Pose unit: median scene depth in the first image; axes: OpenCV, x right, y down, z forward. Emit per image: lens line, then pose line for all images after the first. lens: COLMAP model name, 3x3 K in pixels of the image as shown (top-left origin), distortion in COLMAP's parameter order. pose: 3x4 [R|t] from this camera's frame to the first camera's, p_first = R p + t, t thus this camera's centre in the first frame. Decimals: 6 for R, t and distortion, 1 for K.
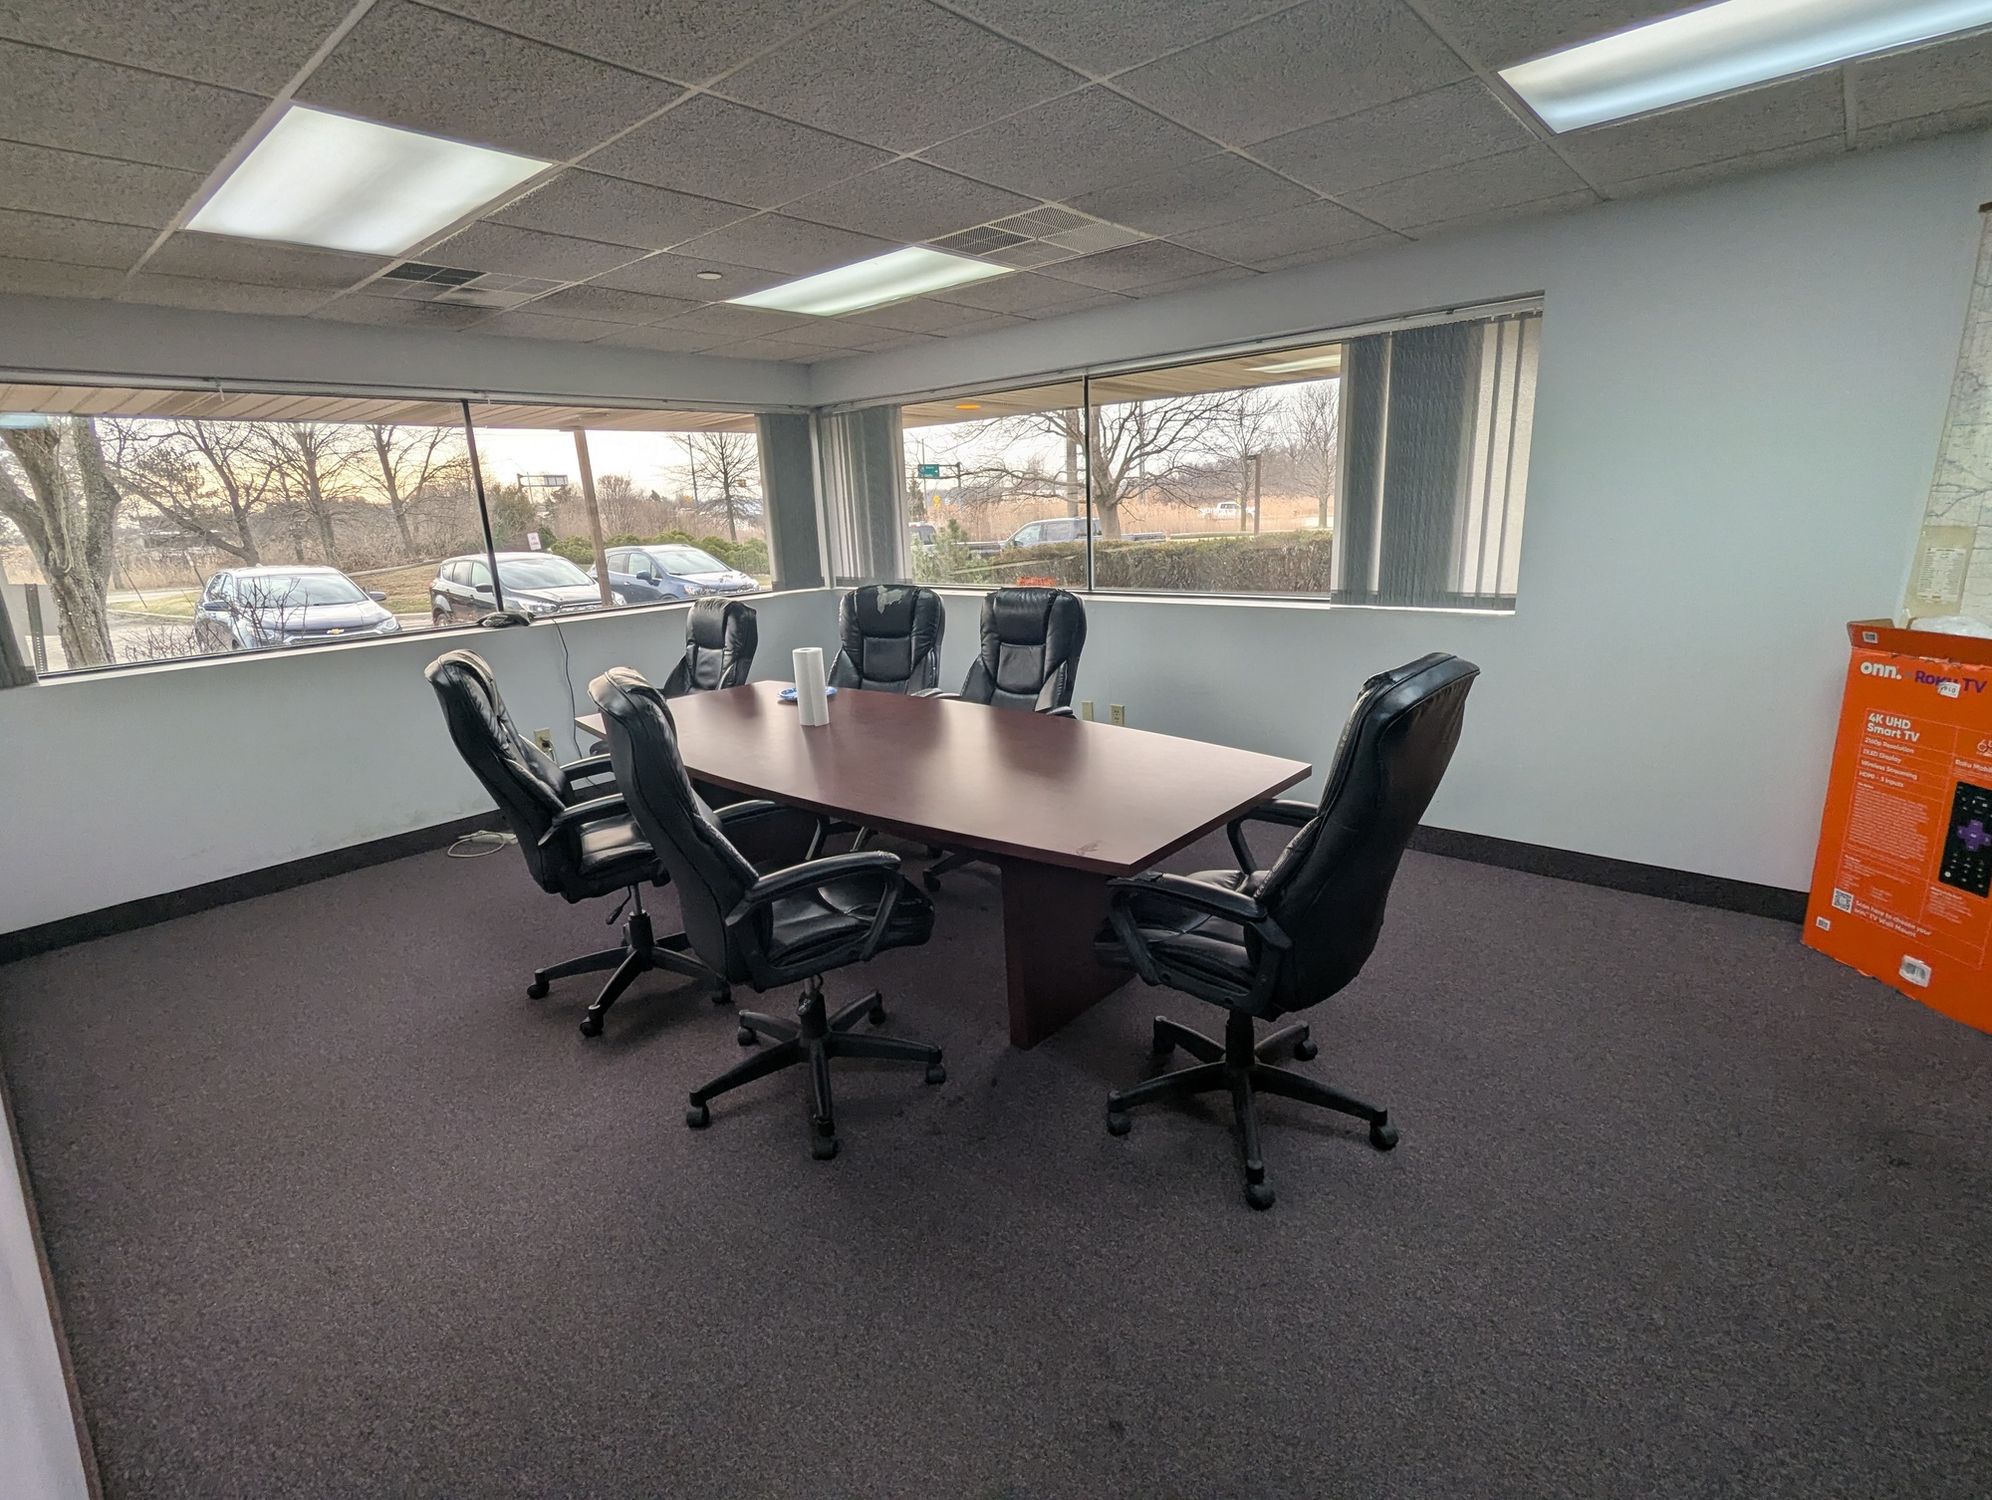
lens RADIAL K [[934.7, 0, 996.0], [0, 934.7, 750.0], [0, 0, 1]] dist [0.002385, 0.000906]
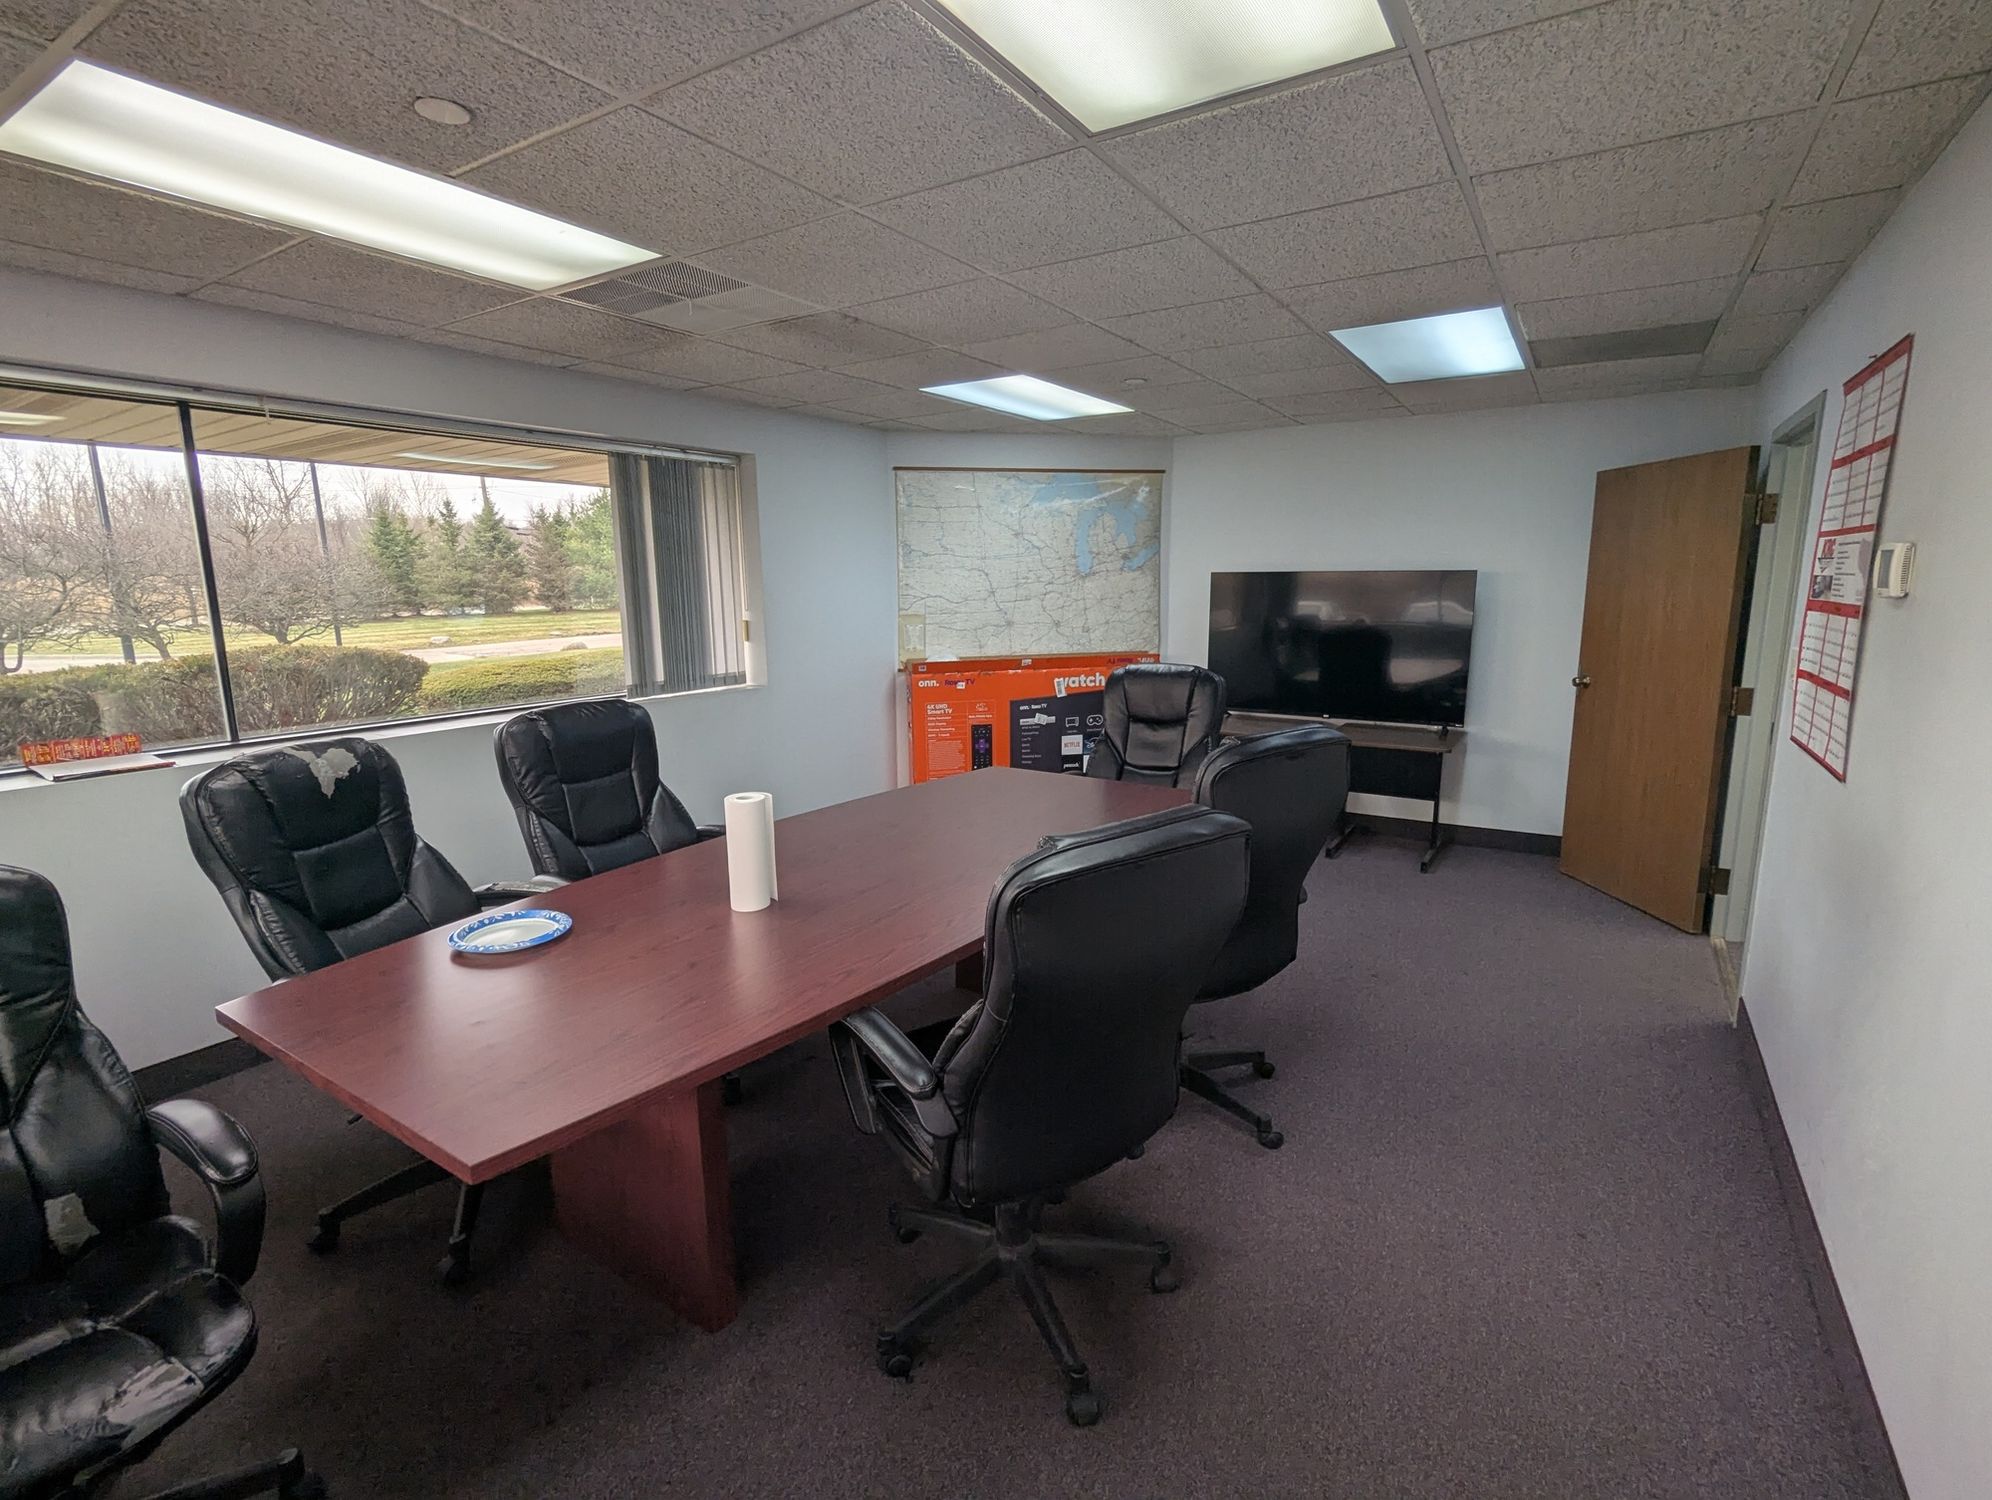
lens RADIAL K [[934.7, 0, 996.0], [0, 934.7, 750.0], [0, 0, 1]] dist [0.002385, 0.000906]
pose [[-0.142249, -0.139057, 0.980014, -0.868588], [0.267709, 0.947779, 0.173341, -0.208570], [-0.952941, 0.287016, -0.097594, 0.880838]]
